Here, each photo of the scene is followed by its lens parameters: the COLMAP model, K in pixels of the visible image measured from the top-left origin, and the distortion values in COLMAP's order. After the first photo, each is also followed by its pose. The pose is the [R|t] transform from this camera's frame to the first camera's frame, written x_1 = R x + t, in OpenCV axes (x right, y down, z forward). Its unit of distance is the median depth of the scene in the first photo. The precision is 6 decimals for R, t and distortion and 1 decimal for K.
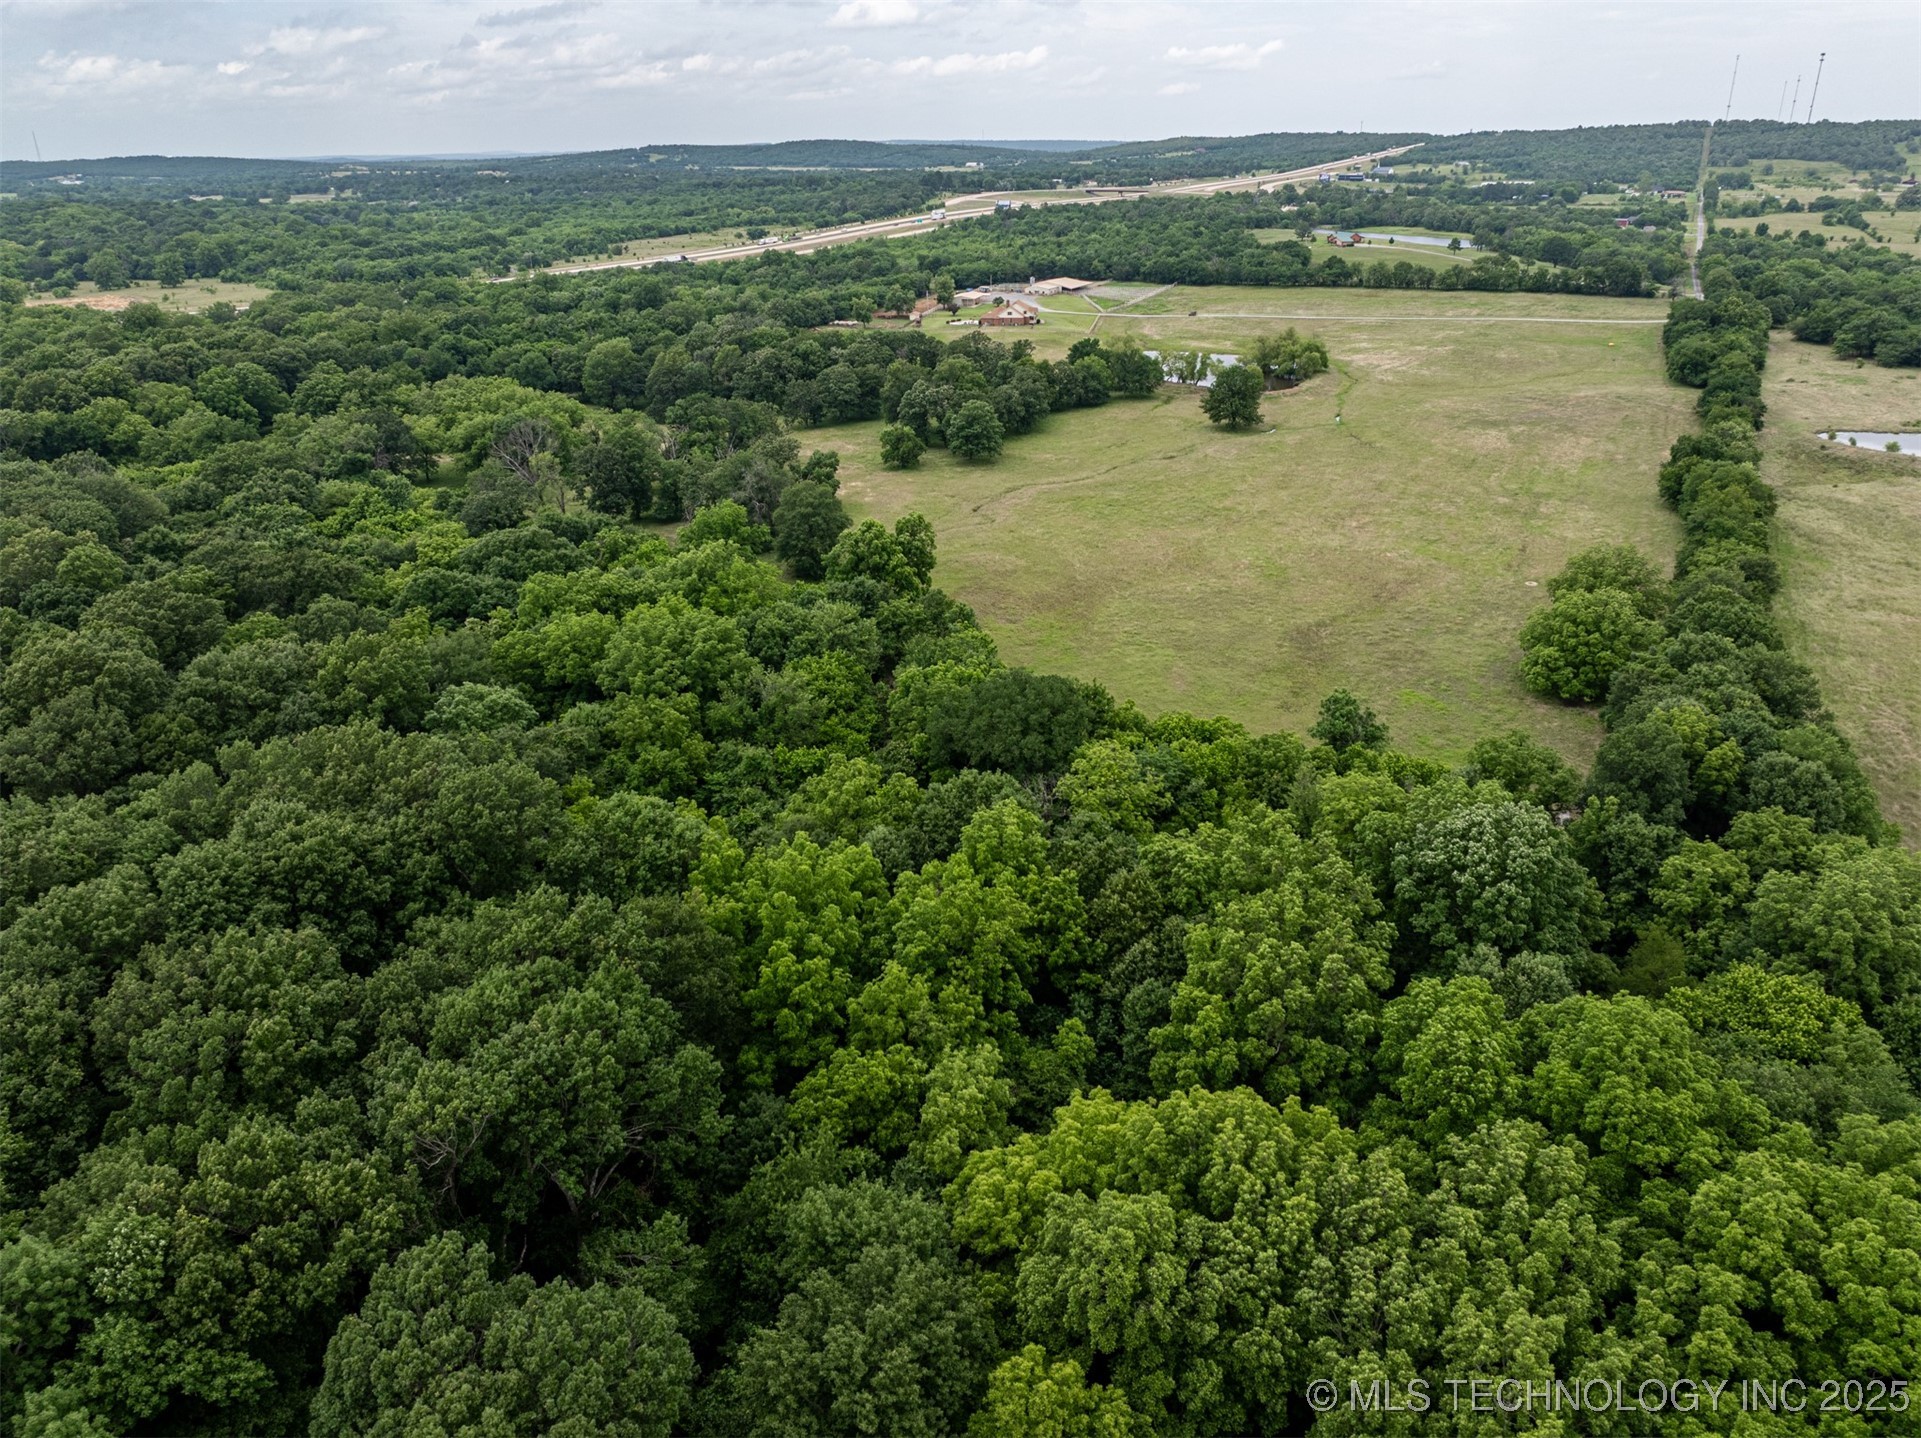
lens RADIAL K [[1349.2, 0, 966.3], [0, 1349.2, 720.1], [0, 0, 1]] dist [-0.038246, 0.004152]
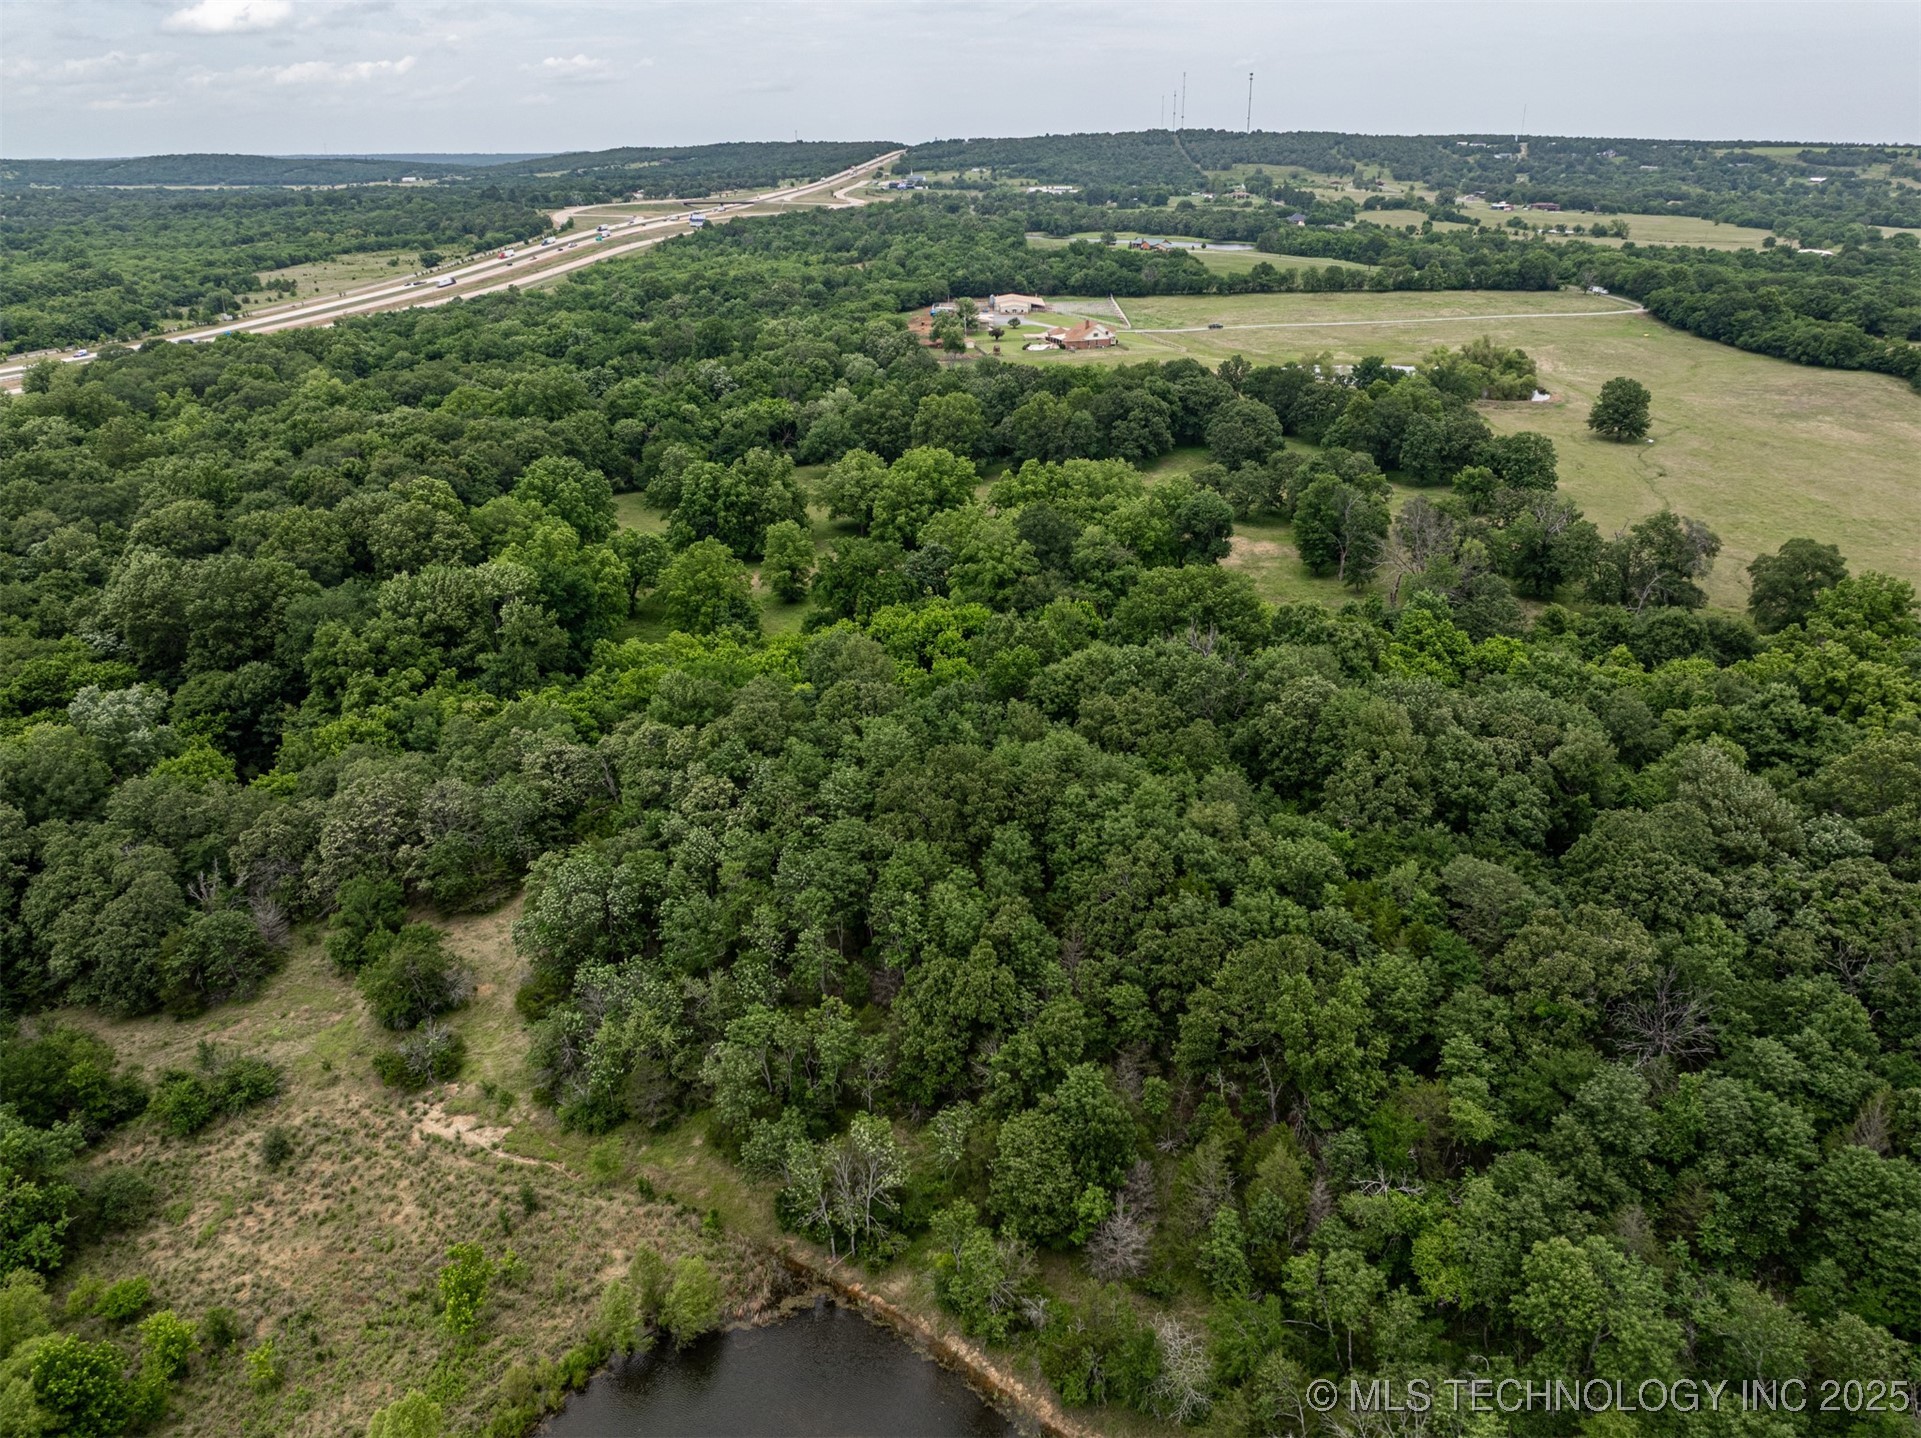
lens RADIAL K [[1362.6, 0, 968.0], [0, 1362.6, 694.6], [0, 0, 1]] dist [-0.052080, 0.024053]
pose [[0.899348, -0.158989, 0.407304, -0.223881], [0.169666, 0.985450, 0.010035, -0.040524], [-0.402973, 0.060081, 0.913238, 0.097216]]
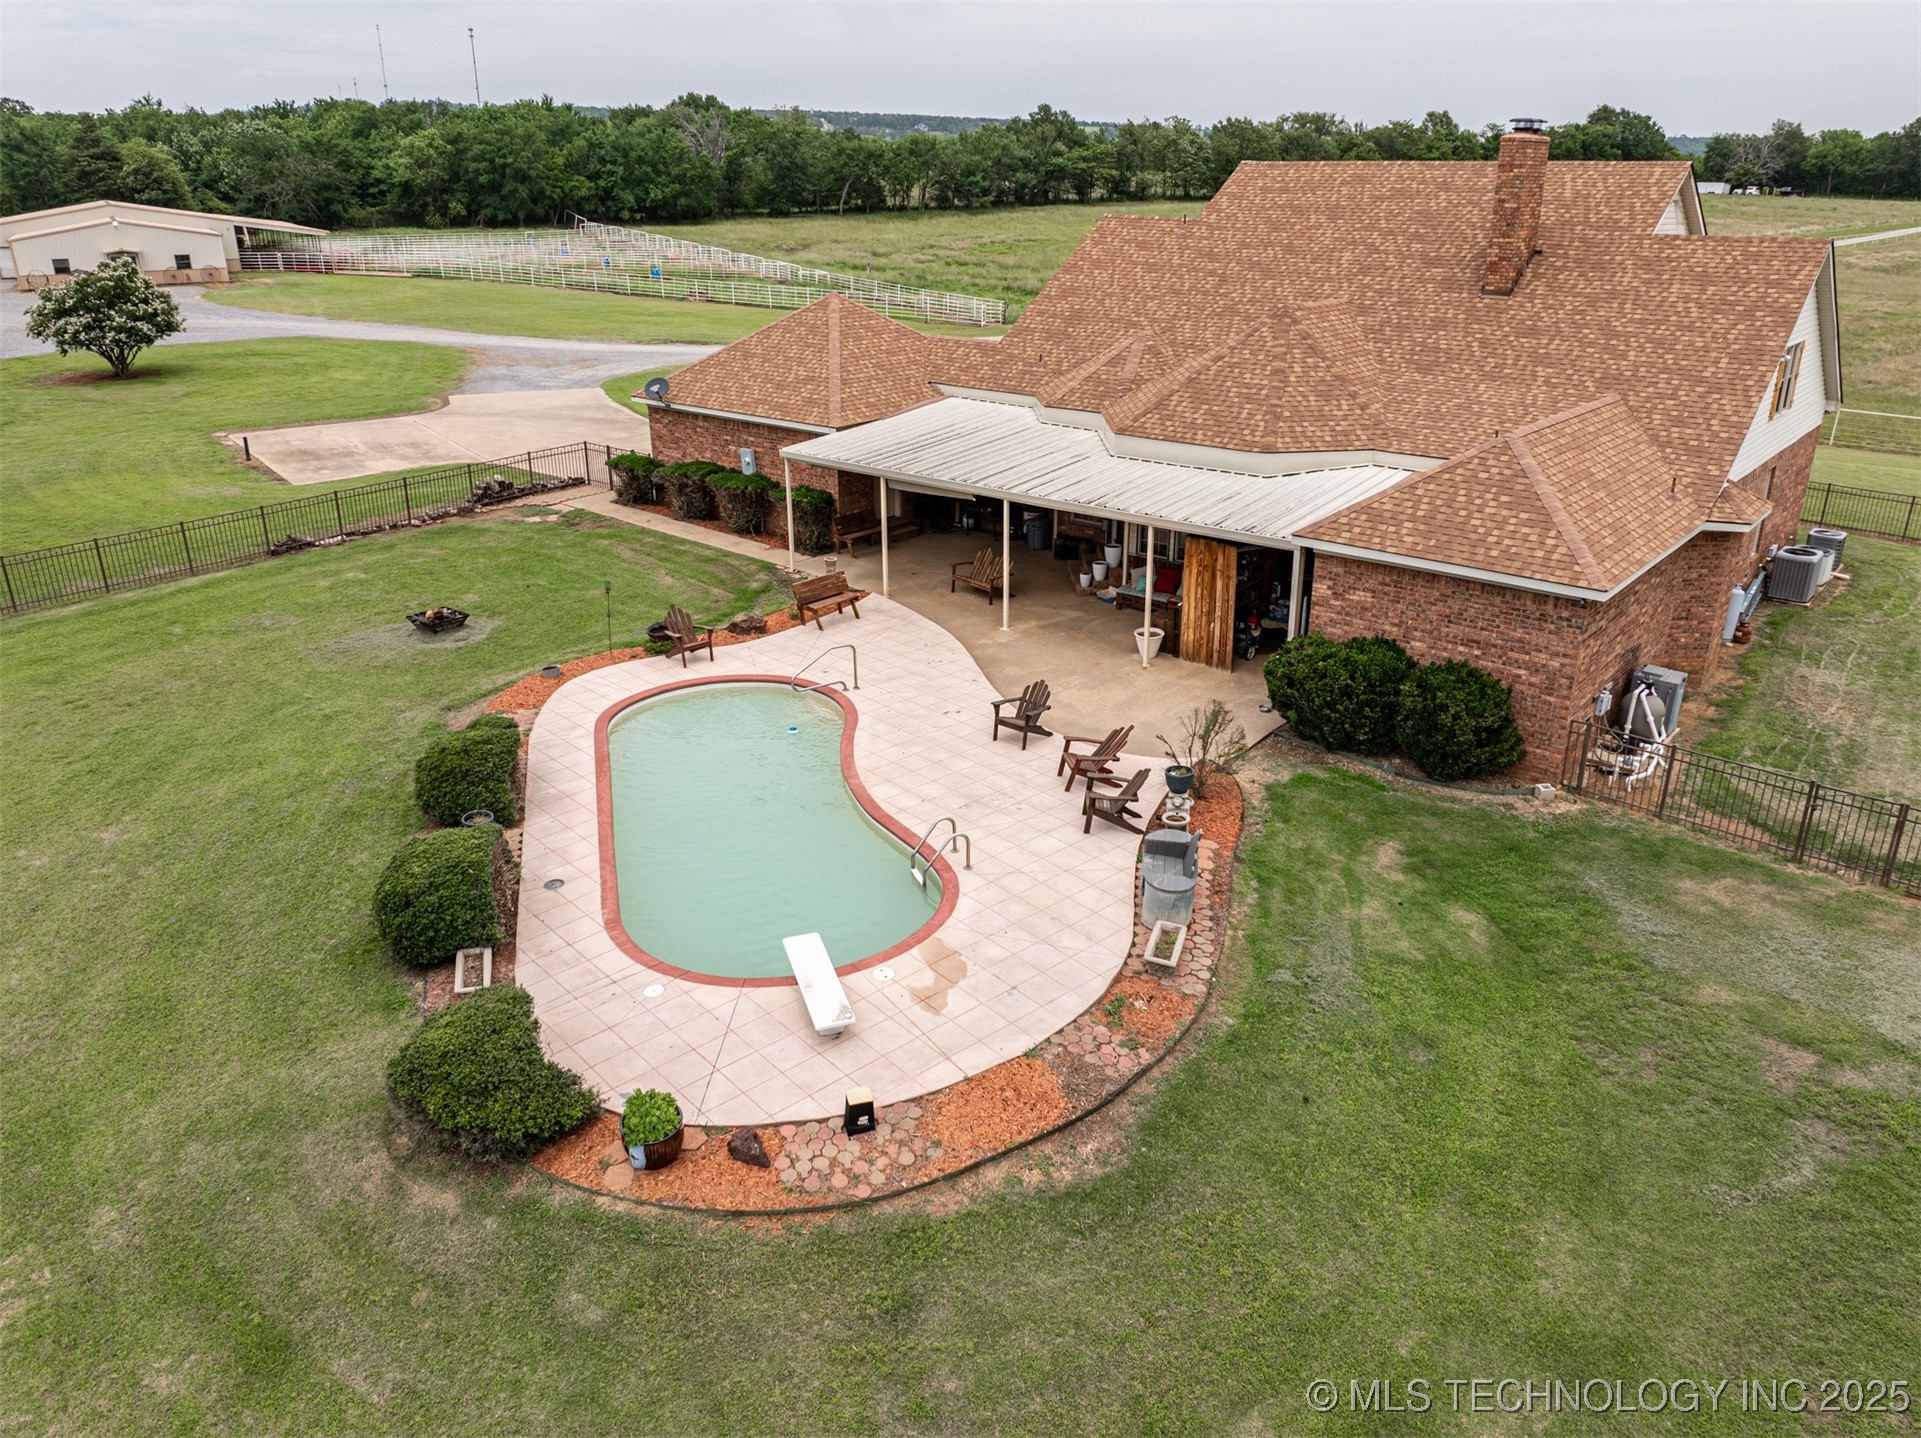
lens RADIAL K [[1362.6, 0, 968.0], [0, 1362.6, 694.6], [0, 0, 1]] dist [-0.052080, 0.024053]
pose [[0.537182, -0.293508, 0.790752, -0.012728], [0.330100, 0.935881, 0.123129, -0.148497], [-0.776189, 0.194884, 0.599625, 0.480652]]
